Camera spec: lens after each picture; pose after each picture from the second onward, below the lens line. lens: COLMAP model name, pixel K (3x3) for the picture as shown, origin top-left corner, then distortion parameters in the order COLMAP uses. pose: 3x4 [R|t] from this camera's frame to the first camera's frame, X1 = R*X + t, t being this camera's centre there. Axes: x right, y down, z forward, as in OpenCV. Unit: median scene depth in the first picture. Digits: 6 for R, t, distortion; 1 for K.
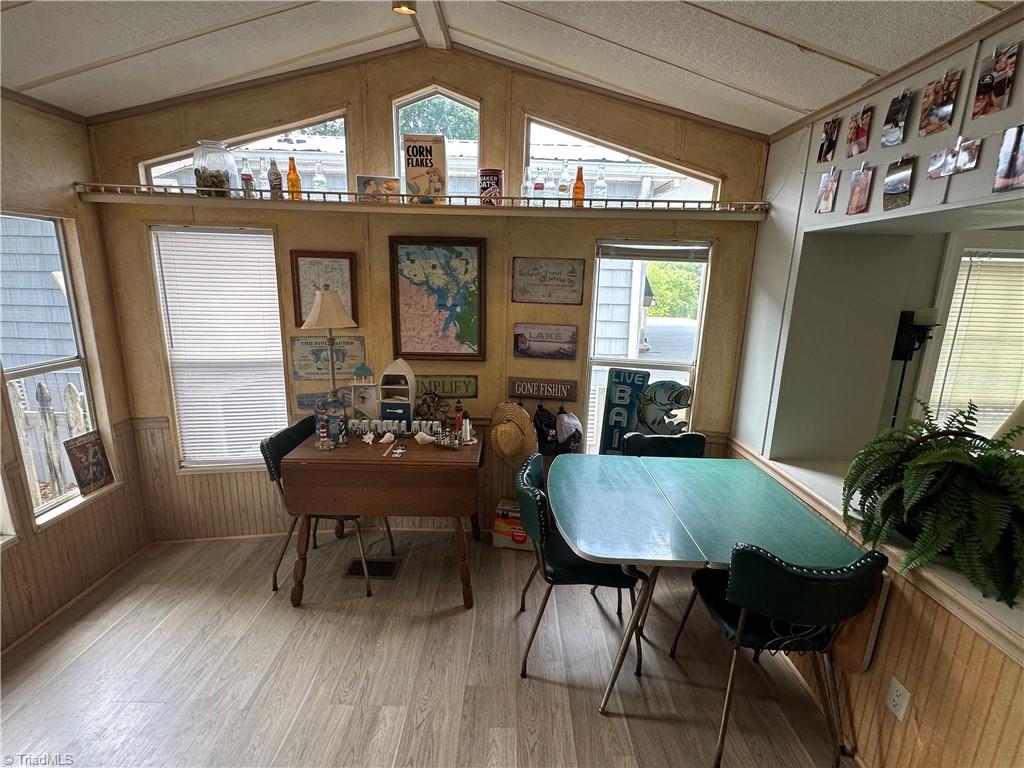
lens RADIAL K [[476.7, 0, 510.8], [0, 476.7, 383.8], [0, 0, 1]] dist [-0.001991, 0.000180]
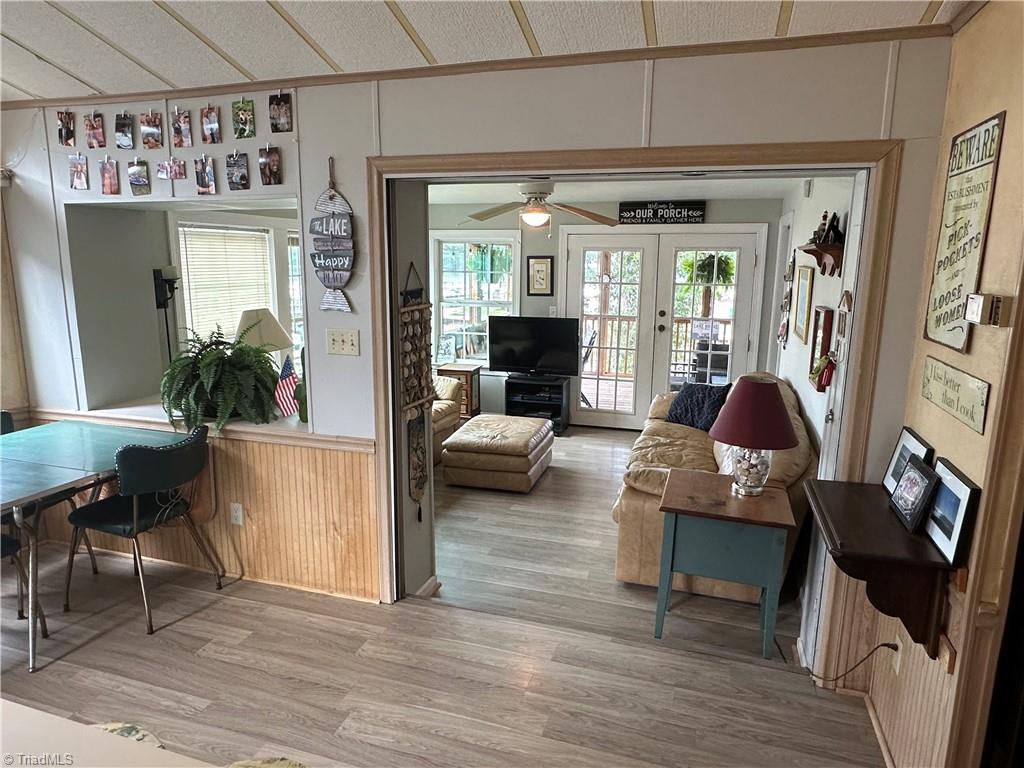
lens RADIAL K [[632.9, 0, 511.4], [0, 632.9, 382.4], [0, 0, 1]] dist [-0.009623, 0.002820]
pose [[0.299620, -0.207301, 0.931265, -0.669552], [0.204612, 0.967358, 0.149505, 0.106740], [-0.931859, 0.145753, 0.332256, -0.523488]]
